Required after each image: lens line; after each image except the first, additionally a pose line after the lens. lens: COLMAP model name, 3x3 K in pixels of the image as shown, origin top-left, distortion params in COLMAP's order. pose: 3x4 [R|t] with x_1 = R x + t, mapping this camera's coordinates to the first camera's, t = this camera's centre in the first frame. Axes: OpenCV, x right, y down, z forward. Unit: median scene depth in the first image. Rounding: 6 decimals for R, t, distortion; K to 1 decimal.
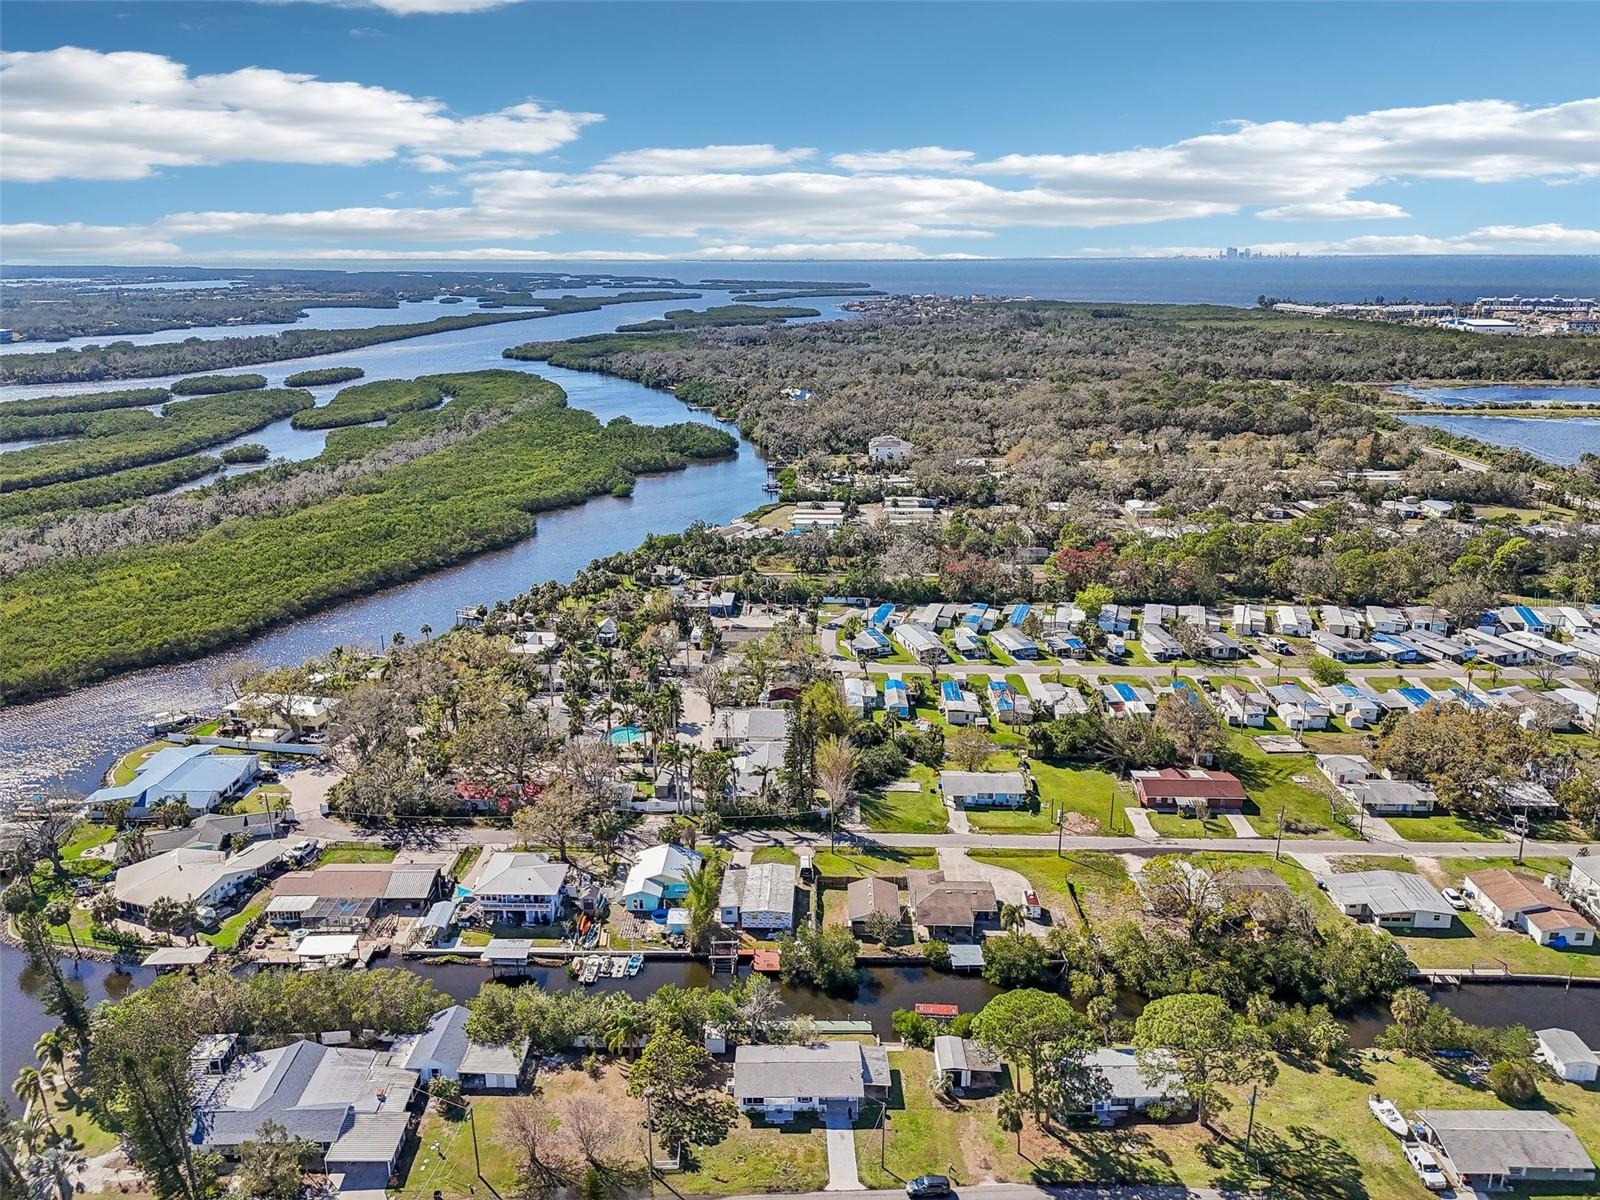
lens RADIAL K [[1125.2, 0, 800.0], [0, 1125.2, 600.0], [0, 0, 1]] dist [0.104056, -0.095803]
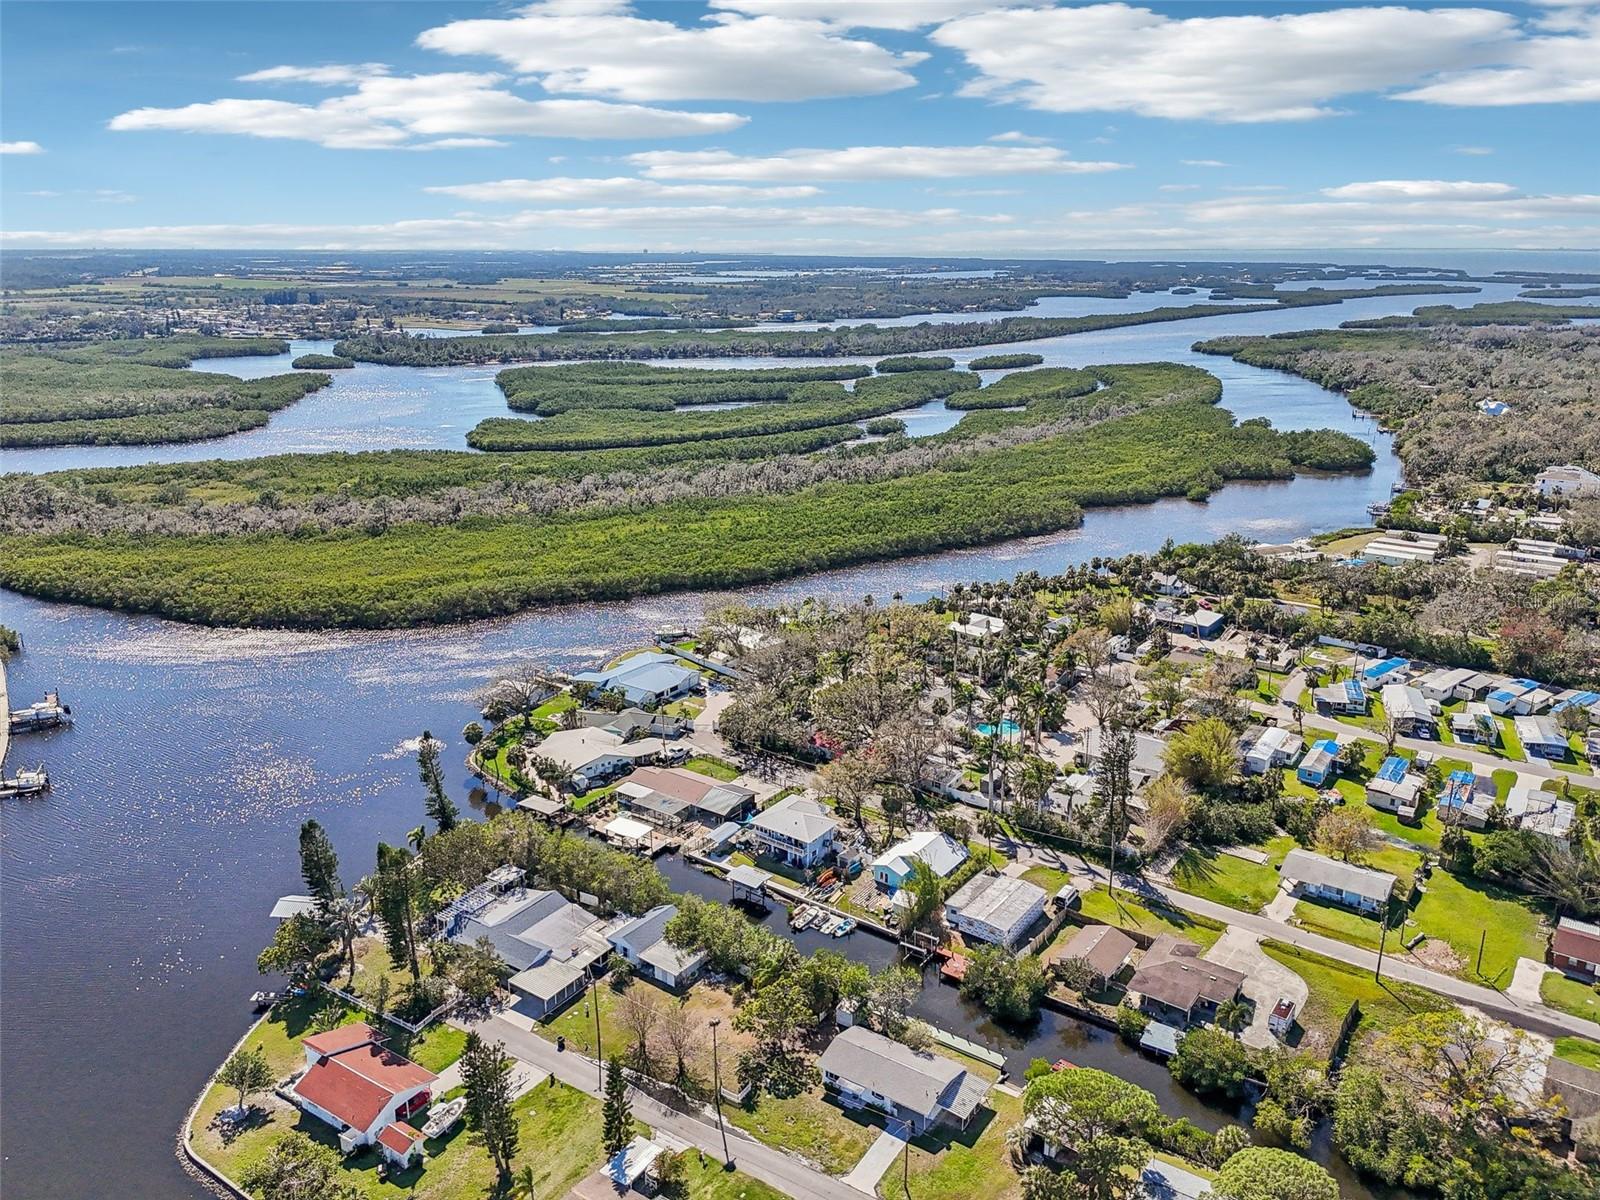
lens RADIAL K [[1125.2, 0, 800.0], [0, 1125.2, 600.0], [0, 0, 1]] dist [0.104056, -0.095803]
pose [[0.841293, 0.167507, -0.513973, 0.226042], [-0.163875, 0.985067, 0.052802, -0.019076], [0.515142, 0.039805, 0.856180, 0.051619]]
